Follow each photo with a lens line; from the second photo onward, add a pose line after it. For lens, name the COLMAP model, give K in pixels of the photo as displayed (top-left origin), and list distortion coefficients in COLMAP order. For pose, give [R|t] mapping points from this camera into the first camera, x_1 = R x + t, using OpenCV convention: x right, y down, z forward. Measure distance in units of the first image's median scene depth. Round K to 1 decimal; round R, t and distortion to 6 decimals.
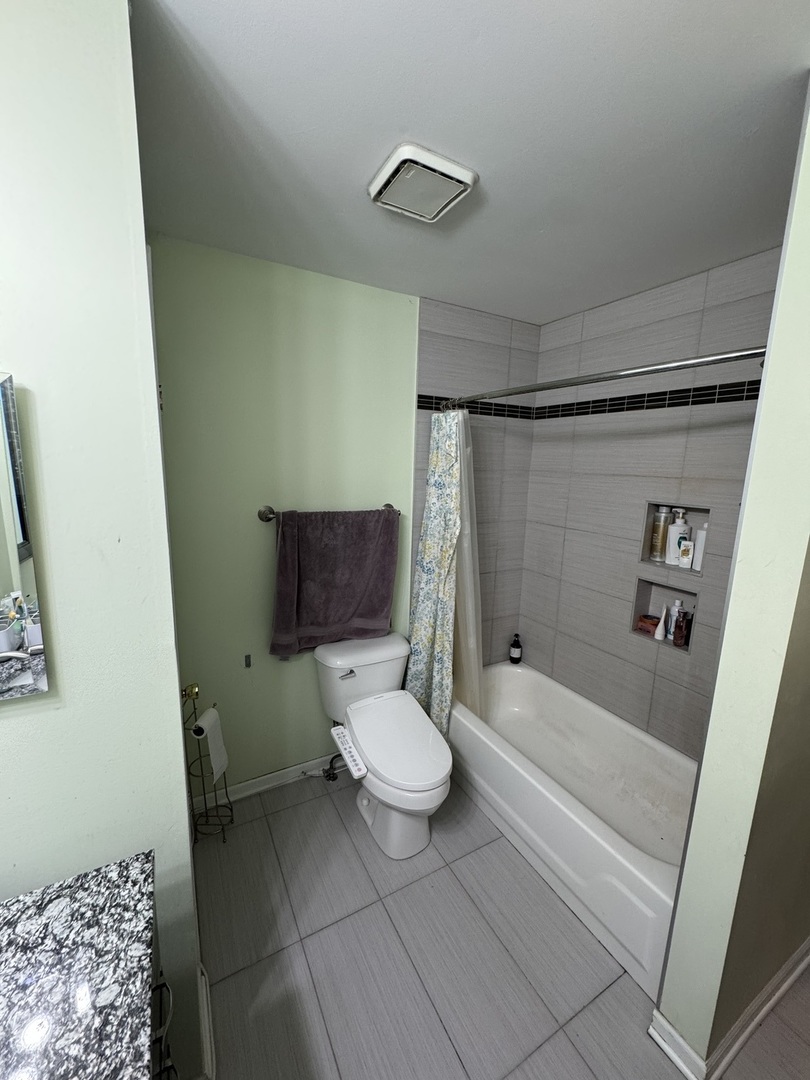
lens RADIAL K [[431.3, 0, 405.0], [0, 431.3, 540.0], [0, 0, 1]] dist [0.001008, 0.000163]
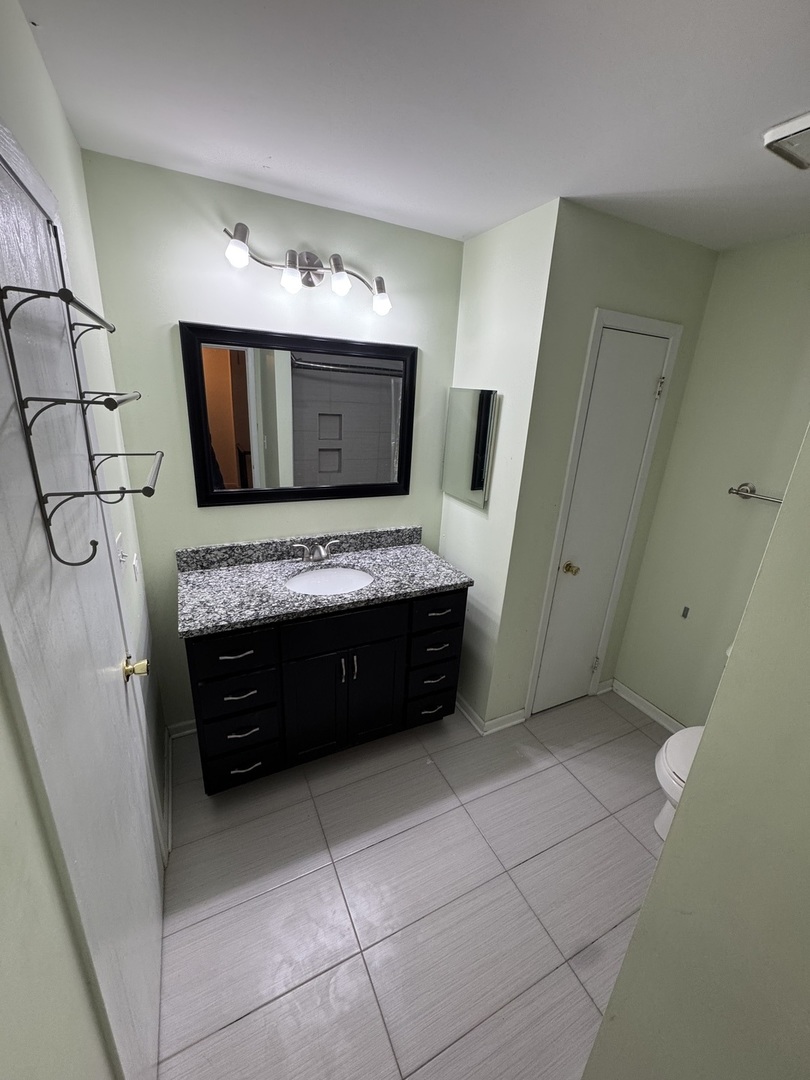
lens RADIAL K [[431.3, 0, 405.0], [0, 431.3, 540.0], [0, 0, 1]] dist [0.001008, 0.000163]
pose [[-0.053191, 0.303773, -0.951259, 1.094355], [-0.237623, 0.921393, 0.307523, -0.113660], [0.969900, 0.242399, 0.023173, 0.306626]]
